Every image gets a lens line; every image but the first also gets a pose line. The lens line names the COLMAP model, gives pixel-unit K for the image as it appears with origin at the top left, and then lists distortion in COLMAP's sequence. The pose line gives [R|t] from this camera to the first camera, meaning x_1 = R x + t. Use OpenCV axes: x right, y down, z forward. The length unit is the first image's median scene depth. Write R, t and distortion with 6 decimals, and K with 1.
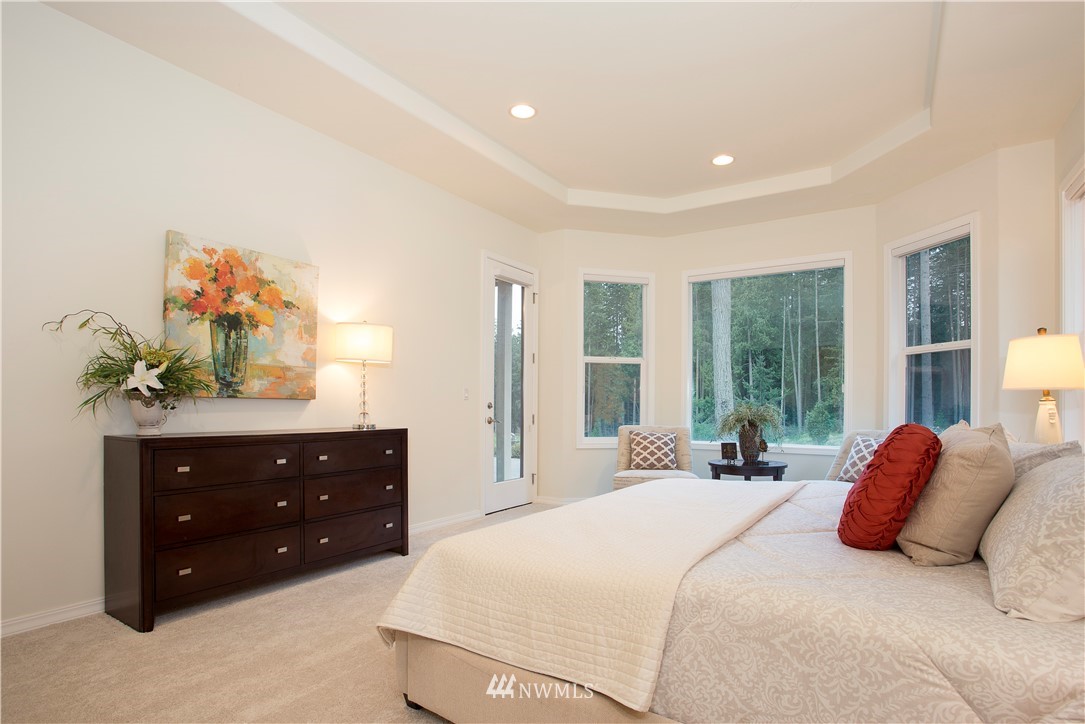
lens RADIAL K [[545.1, 0, 539.1], [0, 545.1, 392.0], [0, 0, 1]] dist [-0.035803, 0.000461]
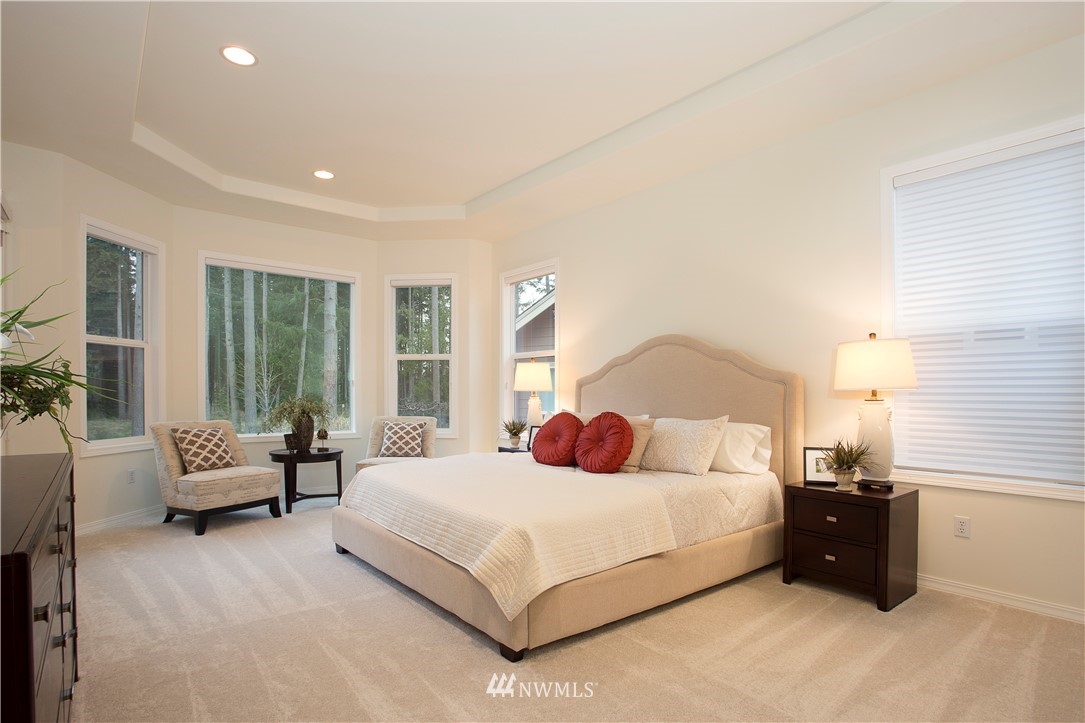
lens RADIAL K [[545.1, 0, 539.1], [0, 545.1, 391.5], [0, 0, 1]] dist [-0.035803, 0.000461]
pose [[0.293163, -0.007684, 0.956032, -0.496343], [-0.024184, 0.999588, 0.015450, -0.015685], [-0.955756, -0.027650, 0.292857, 0.216229]]
